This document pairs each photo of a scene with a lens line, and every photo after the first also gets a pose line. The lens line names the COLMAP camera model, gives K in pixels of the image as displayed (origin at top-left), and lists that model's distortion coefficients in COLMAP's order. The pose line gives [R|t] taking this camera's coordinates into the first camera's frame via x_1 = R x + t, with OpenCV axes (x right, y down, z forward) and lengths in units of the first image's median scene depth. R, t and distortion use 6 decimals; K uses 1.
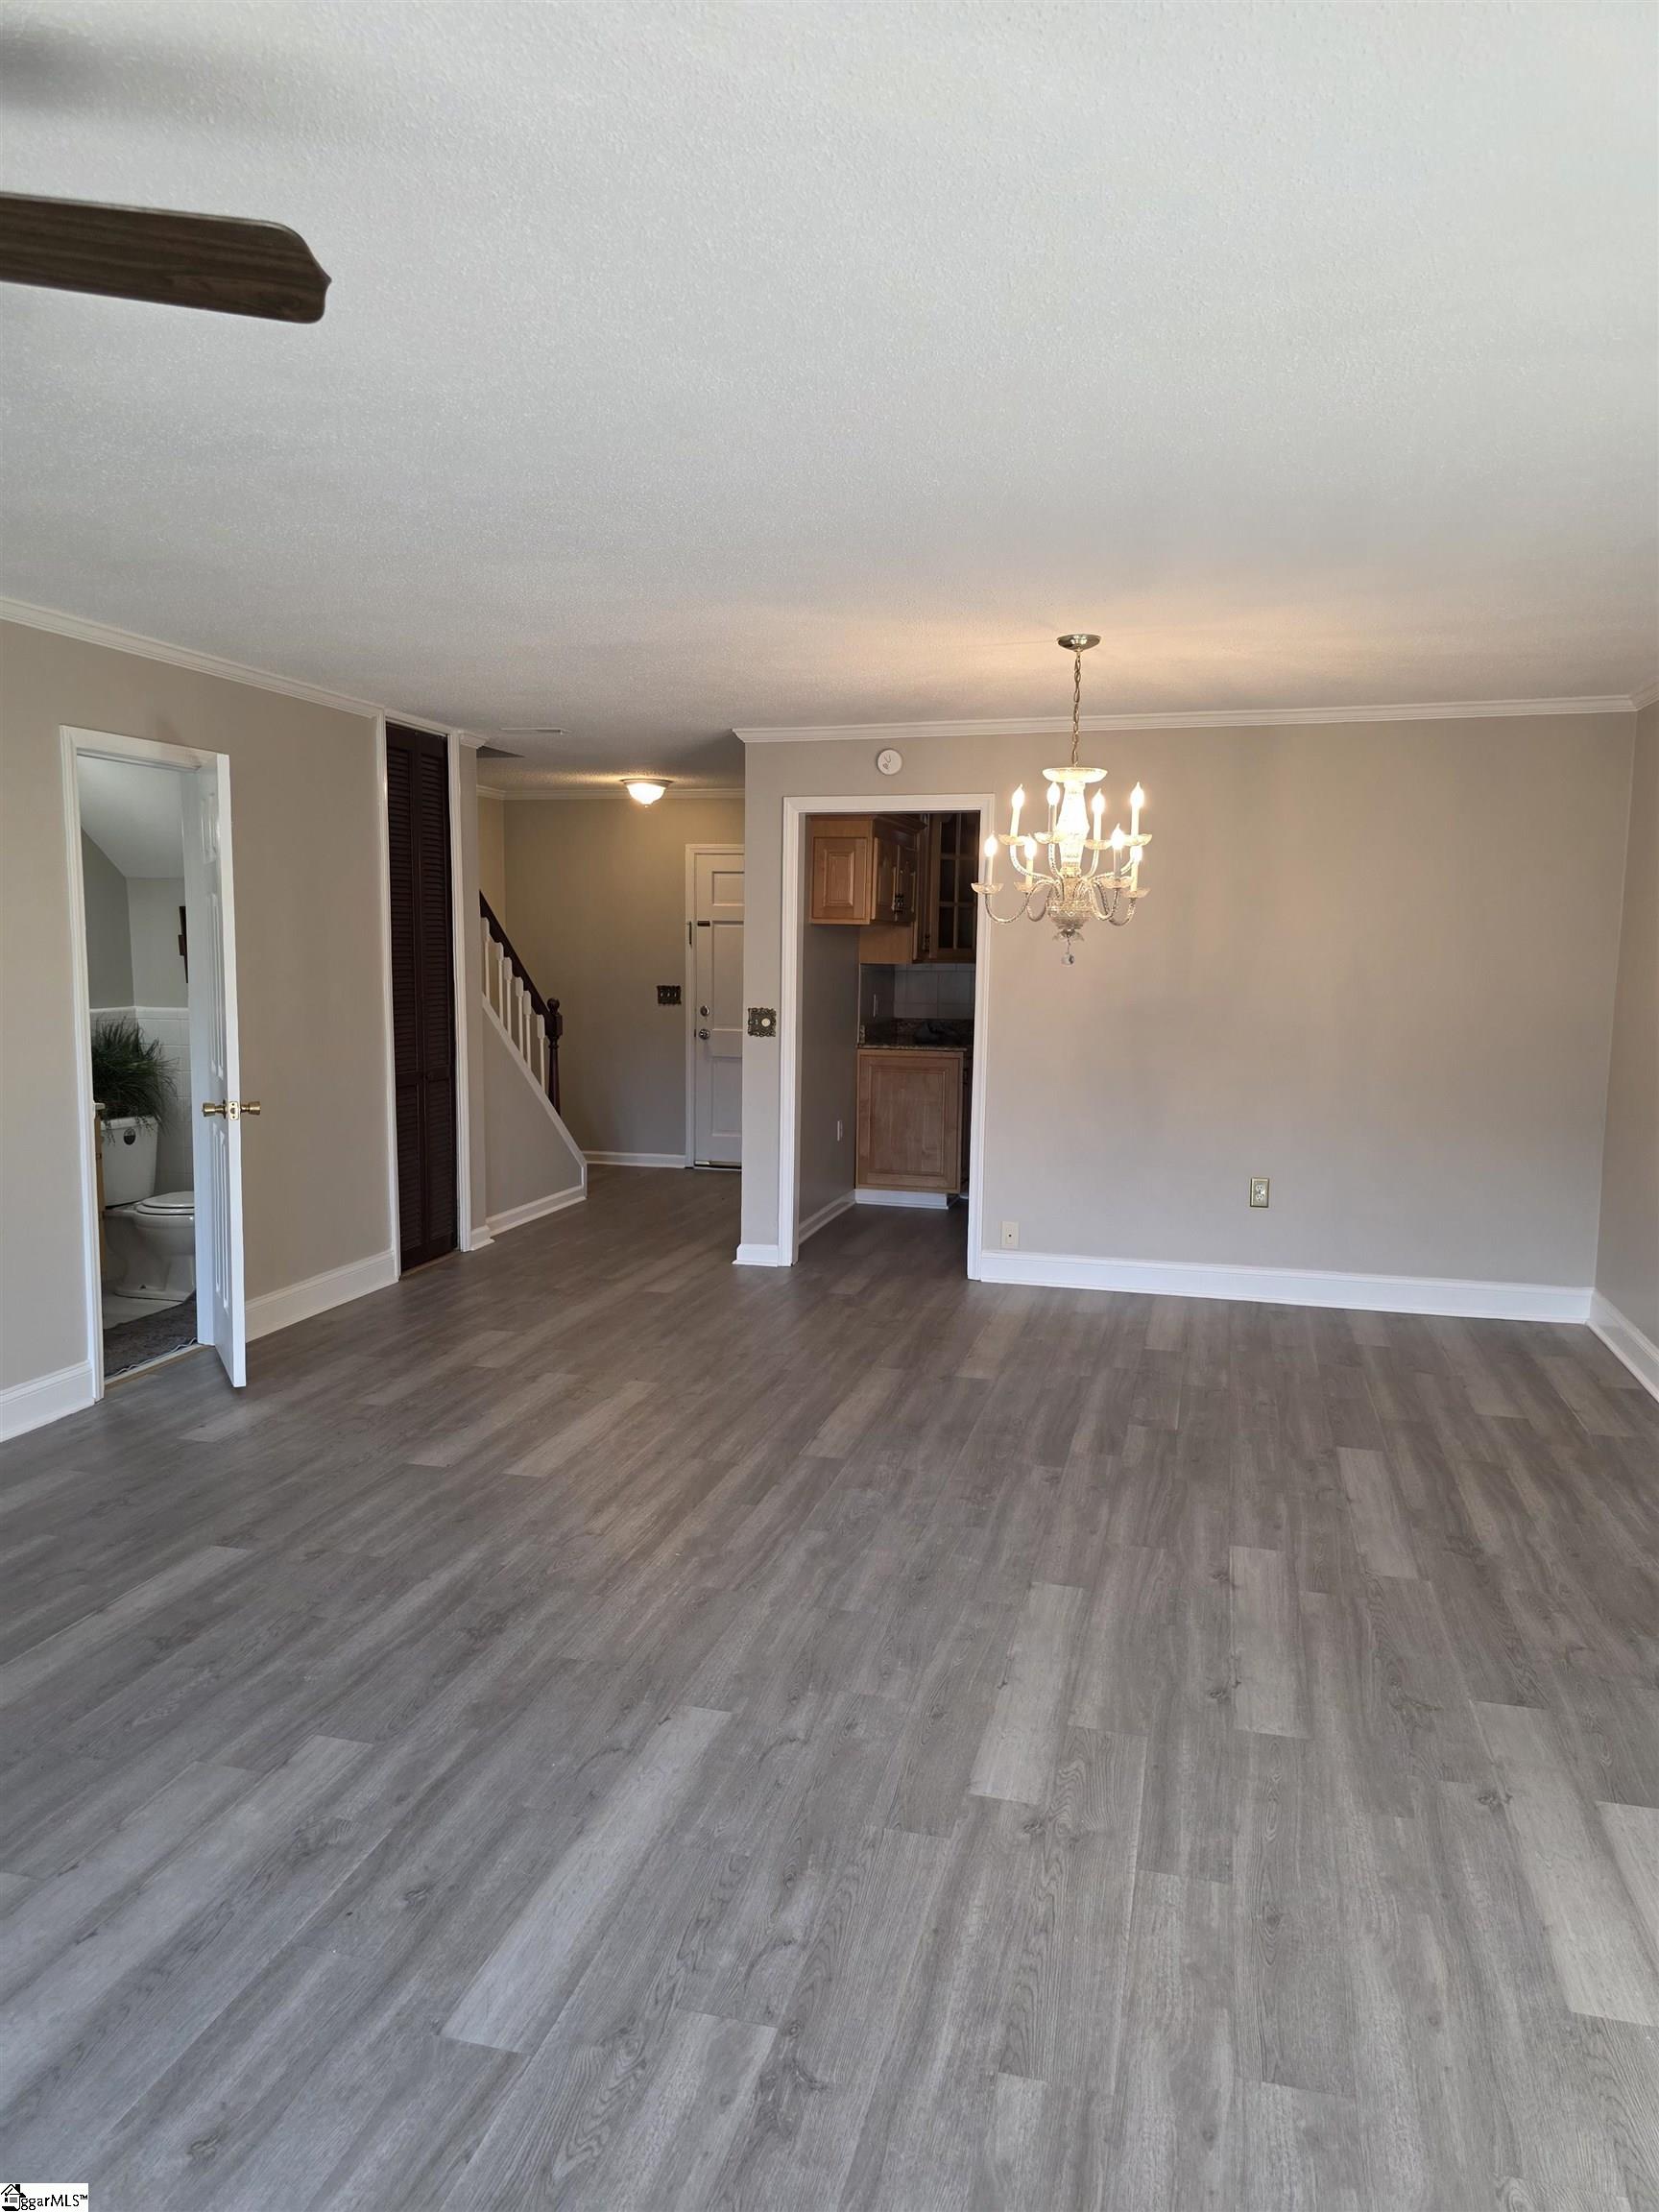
lens RADIAL K [[1497.1, 0, 828.6], [0, 1497.1, 1107.0], [0, 0, 1]] dist [-0.001058, -0.002834]
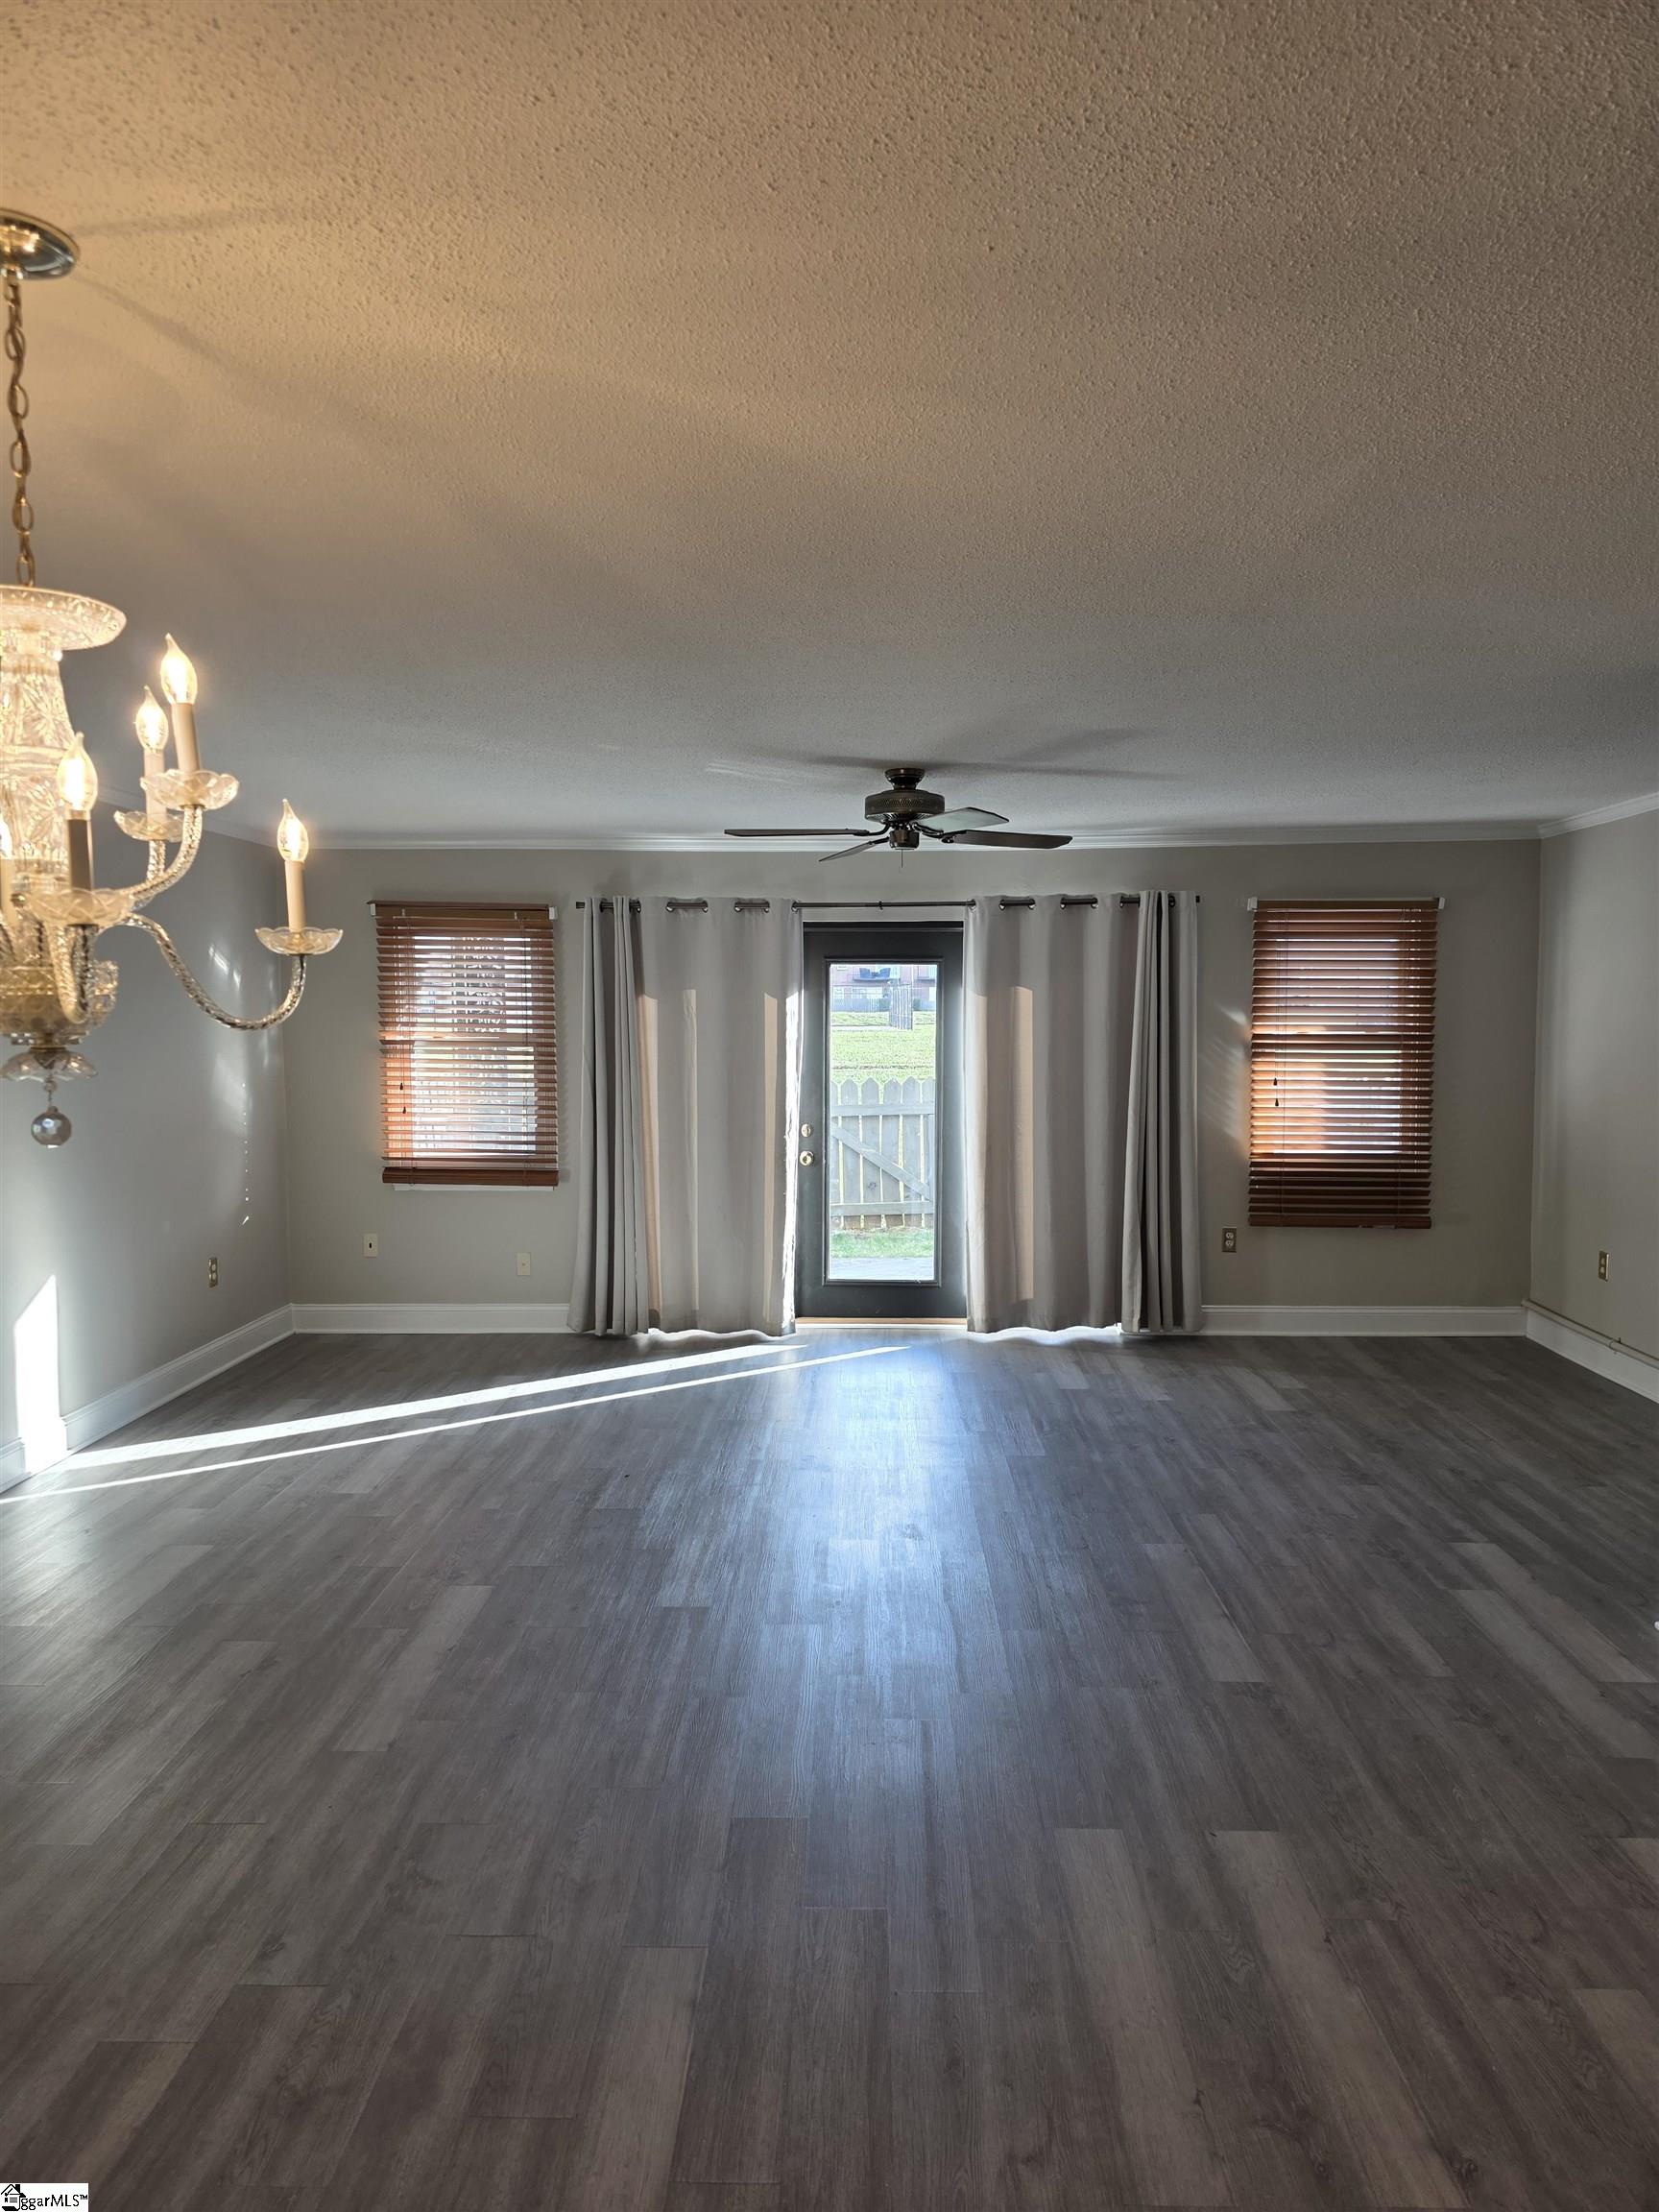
lens RADIAL K [[1497.1, 0, 829.8], [0, 1497.1, 1103.9], [0, 0, 1]] dist [-0.001058, -0.002834]
pose [[-0.973410, 0.004280, -0.229029, 0.077083], [-0.033944, 0.986093, 0.162694, -0.217285], [0.226540, 0.166142, -0.959727, 1.785314]]
